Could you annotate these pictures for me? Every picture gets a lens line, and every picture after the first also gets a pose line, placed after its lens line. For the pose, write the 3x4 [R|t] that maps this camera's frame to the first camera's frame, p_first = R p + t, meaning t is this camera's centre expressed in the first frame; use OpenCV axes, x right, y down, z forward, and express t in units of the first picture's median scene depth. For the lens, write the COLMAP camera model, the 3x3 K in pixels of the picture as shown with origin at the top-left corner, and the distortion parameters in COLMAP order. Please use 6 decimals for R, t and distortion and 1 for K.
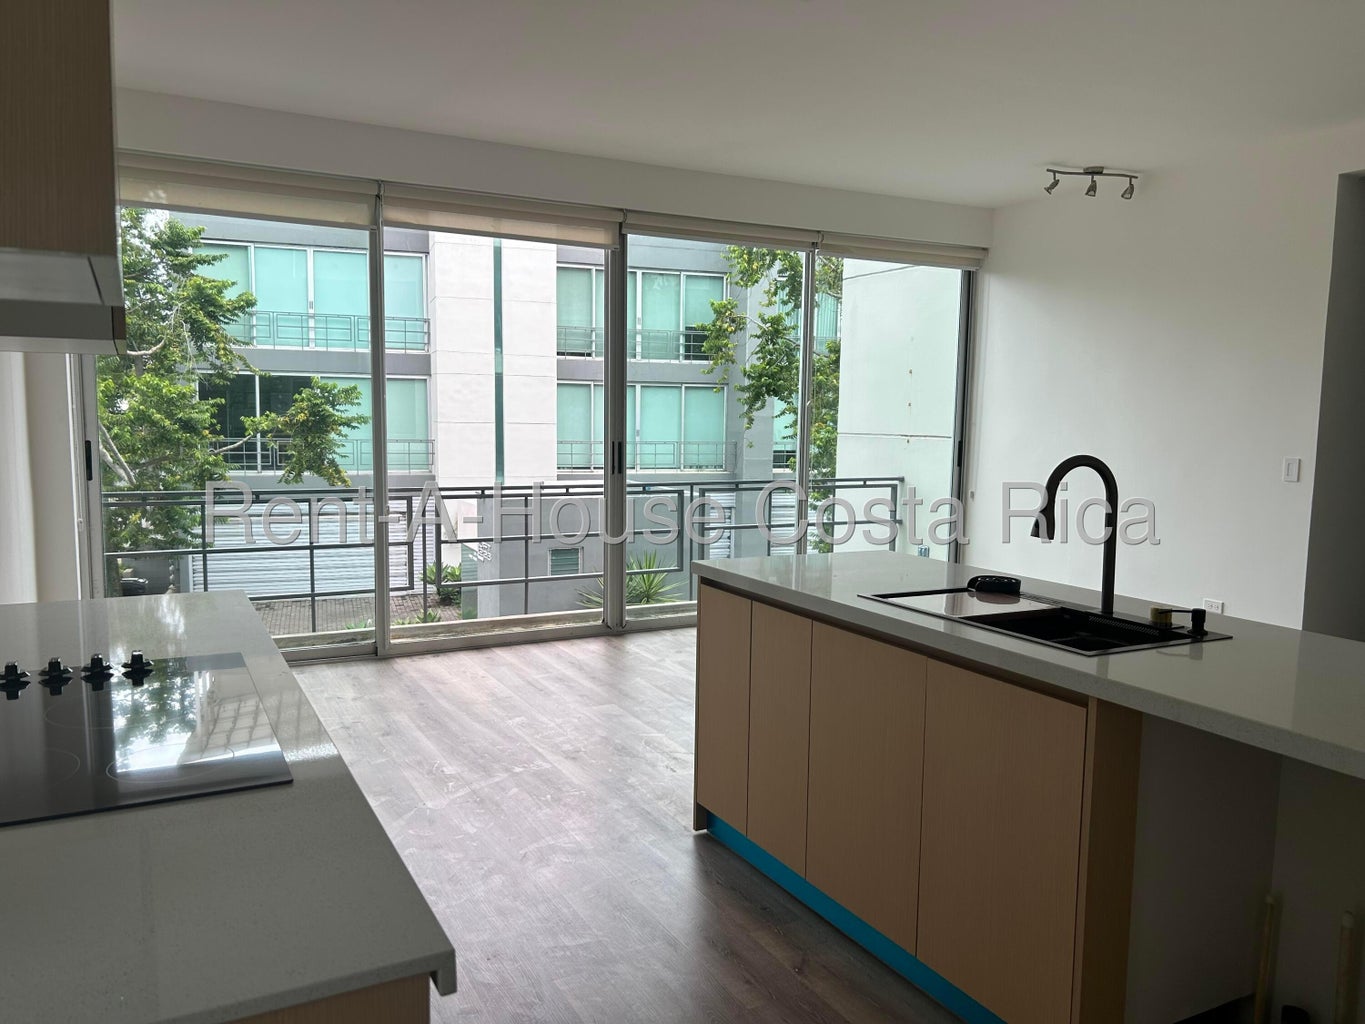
lens RADIAL K [[1038.9, 0, 674.7], [0, 1038.9, 512.6], [0, 0, 1]] dist [0.019941, -0.017542]
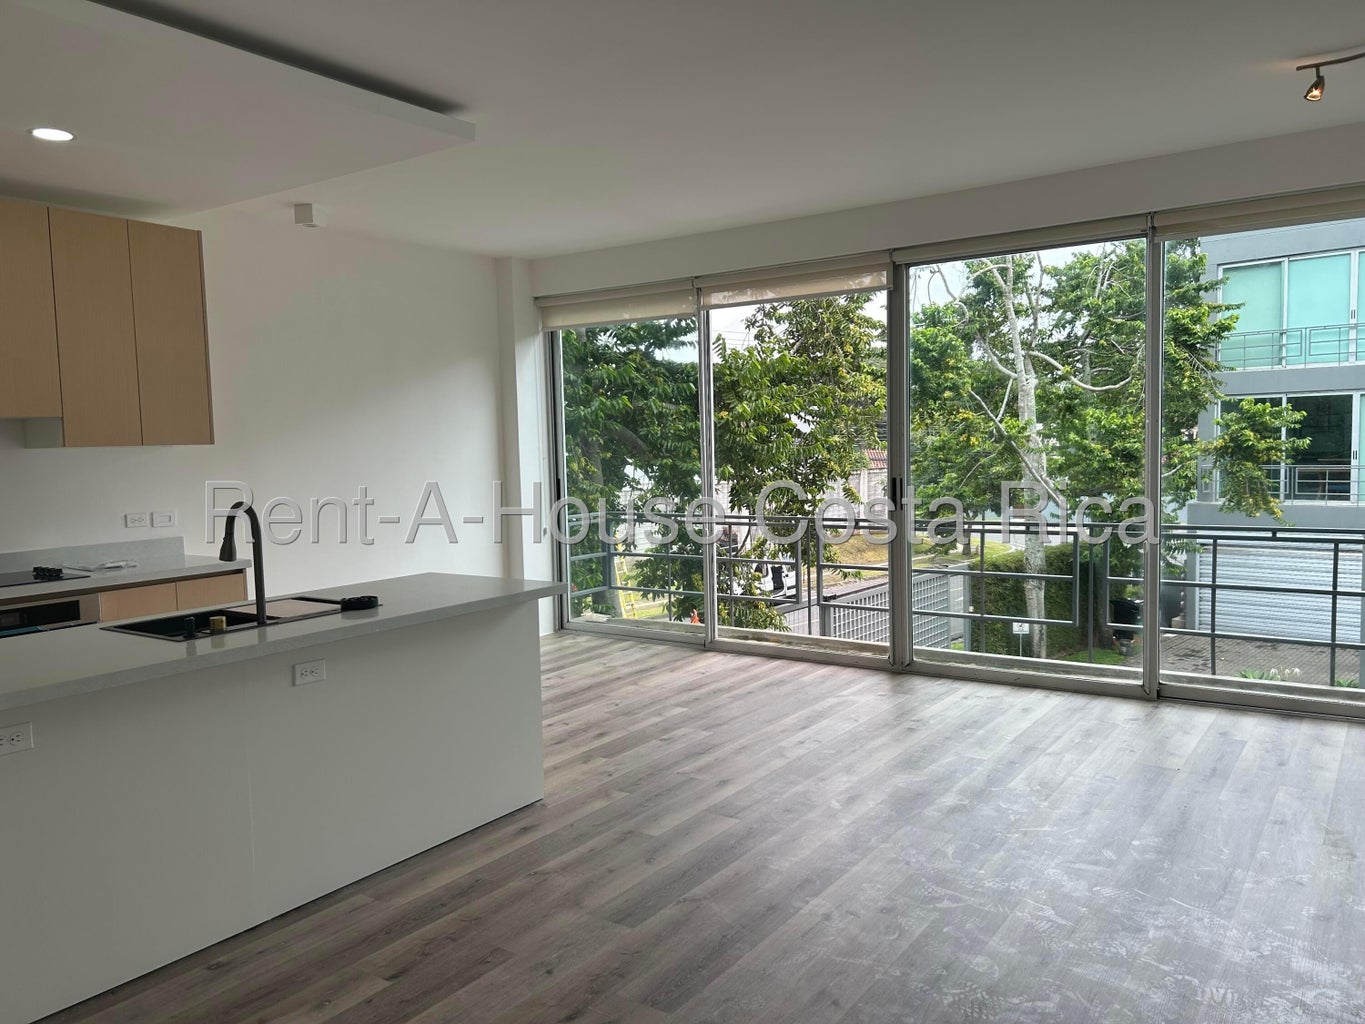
lens RADIAL K [[1038.9, 0, 671.5], [0, 1038.9, 513.2], [0, 0, 1]] dist [0.019941, -0.017542]
pose [[0.464040, 0.031721, -0.885246, 0.337795], [-0.051960, 0.998613, 0.008547, -0.015137], [0.884289, 0.042031, 0.465045, 0.159122]]
